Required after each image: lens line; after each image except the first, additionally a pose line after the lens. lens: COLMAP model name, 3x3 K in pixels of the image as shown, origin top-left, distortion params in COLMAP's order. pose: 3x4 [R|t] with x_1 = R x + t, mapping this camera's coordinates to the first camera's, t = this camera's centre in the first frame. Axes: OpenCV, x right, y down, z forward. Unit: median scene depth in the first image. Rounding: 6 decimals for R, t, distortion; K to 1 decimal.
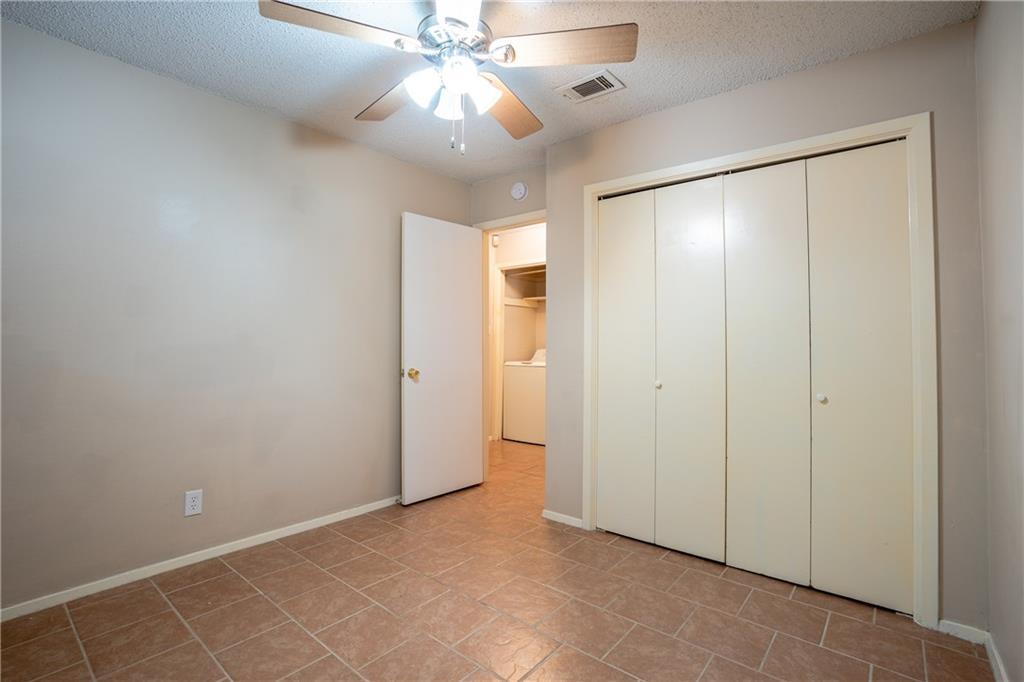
lens RADIAL K [[479.5, 0, 502.7], [0, 479.5, 341.1], [0, 0, 1]] dist [-0.056577, 0.013979]
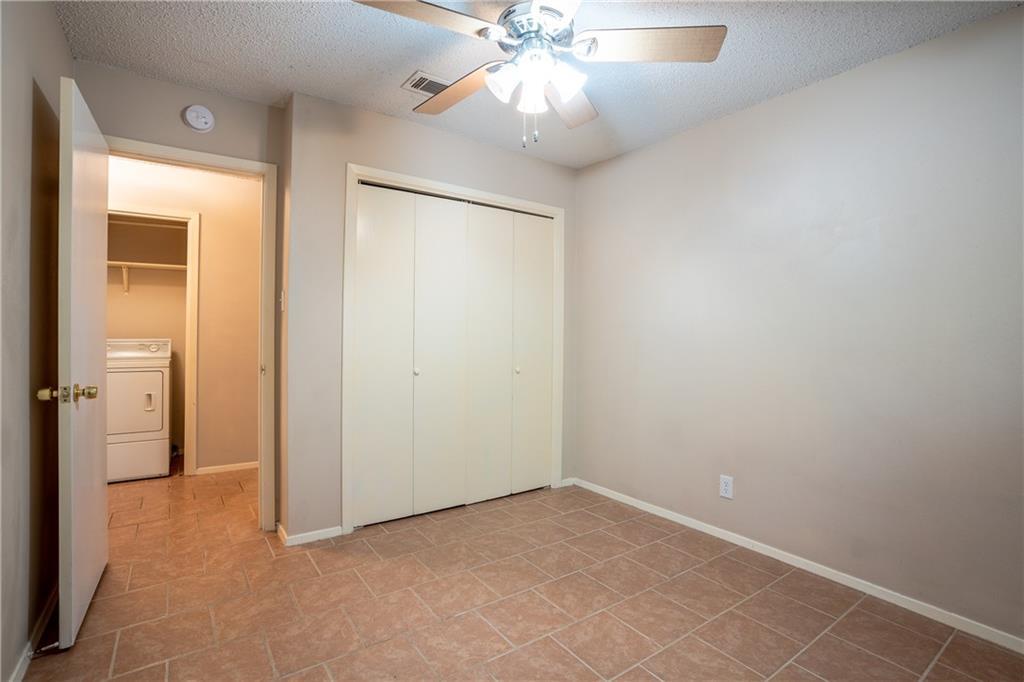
lens RADIAL K [[479.5, 0, 510.6], [0, 479.5, 333.8], [0, 0, 1]] dist [-0.056577, 0.013979]
pose [[0.252448, -0.011205, 0.967546, -0.728609], [-0.014924, 0.999769, 0.015472, -0.017438], [-0.967495, -0.018345, 0.252223, 0.528803]]
